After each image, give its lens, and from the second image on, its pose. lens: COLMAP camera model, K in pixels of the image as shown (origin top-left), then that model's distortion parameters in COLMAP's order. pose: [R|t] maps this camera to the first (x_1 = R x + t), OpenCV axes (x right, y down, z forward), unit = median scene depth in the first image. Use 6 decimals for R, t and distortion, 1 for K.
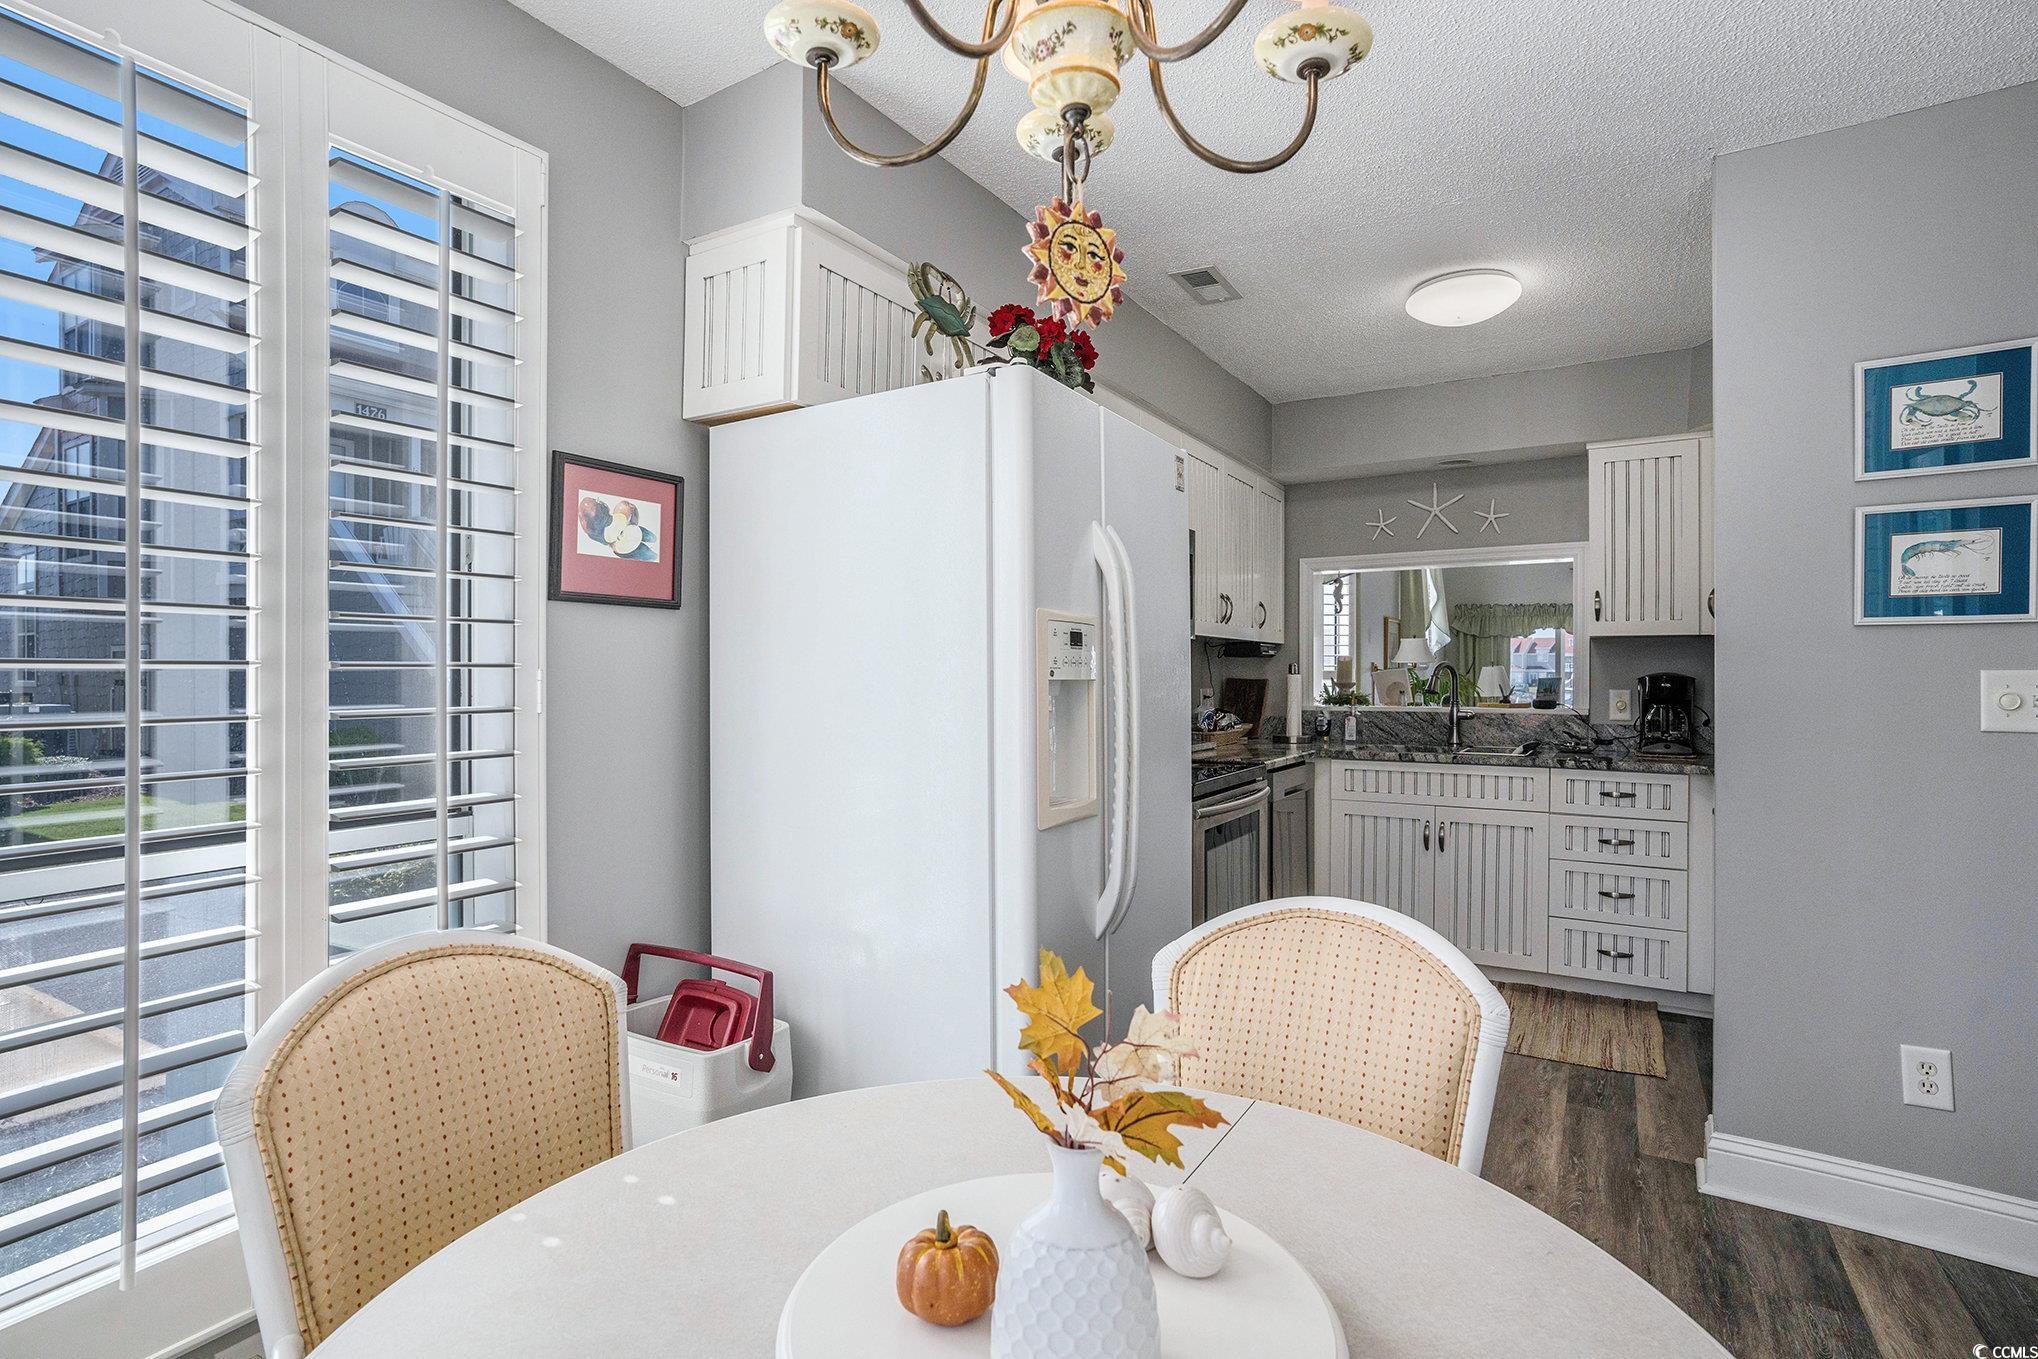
lens RADIAL K [[1042.7, 0, 1019.0], [0, 1042.7, 679.5], [0, 0, 1]] dist [-0.103466, 0.085928]
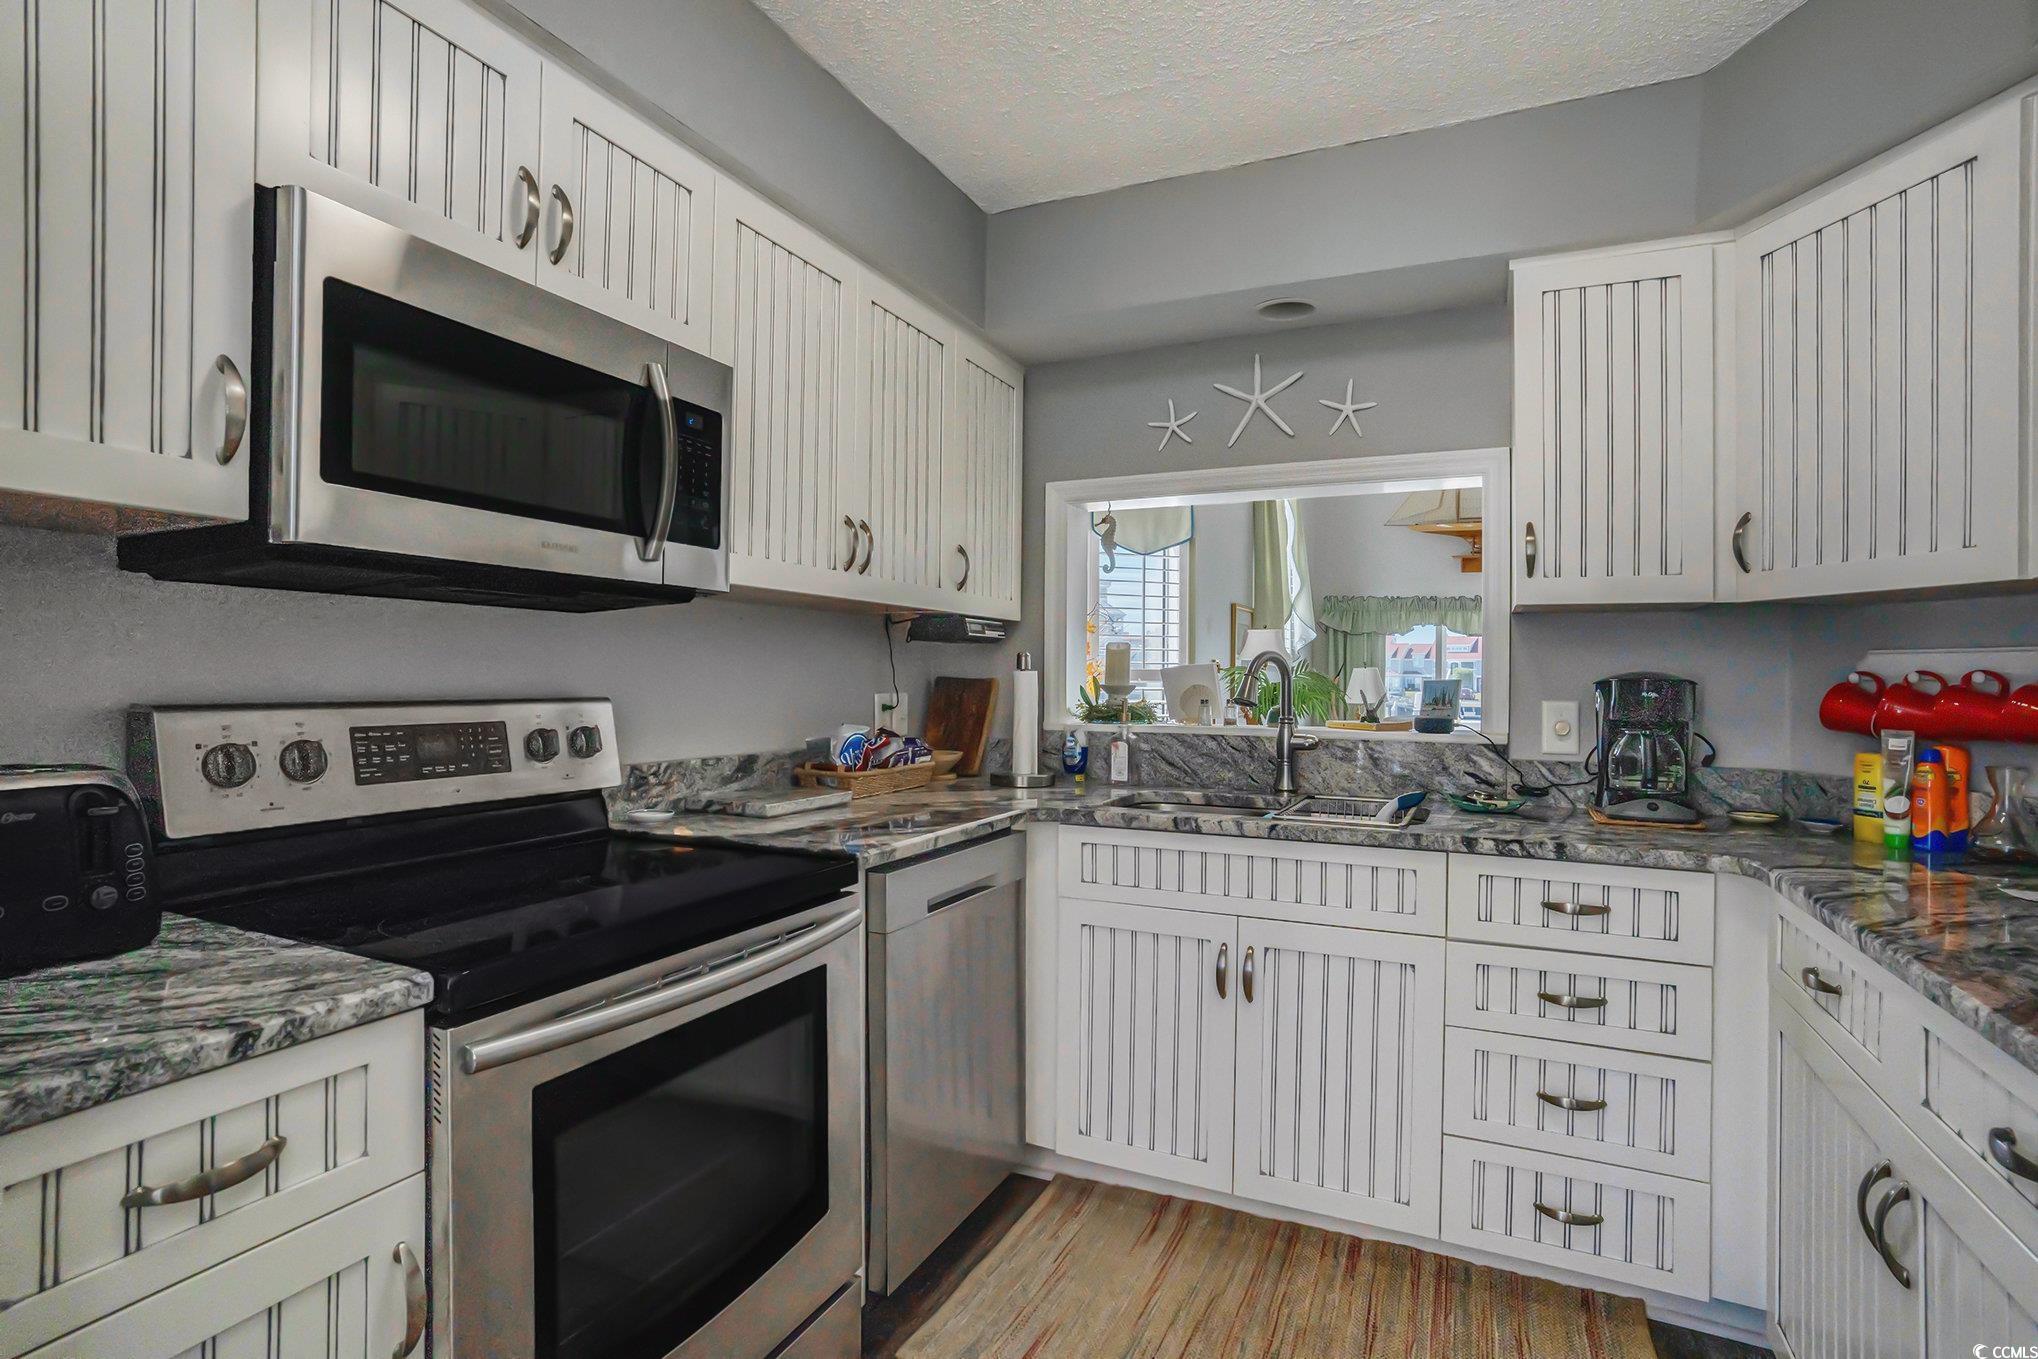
lens RADIAL K [[1042.7, 0, 1019.0], [0, 1042.7, 679.5], [0, 0, 1]] dist [-0.103466, 0.085928]
pose [[0.994550, 0.007623, 0.103986, 0.229042], [-0.007469, 0.999970, -0.001875, 0.001472], [-0.103997, 0.001088, 0.994577, 0.463957]]
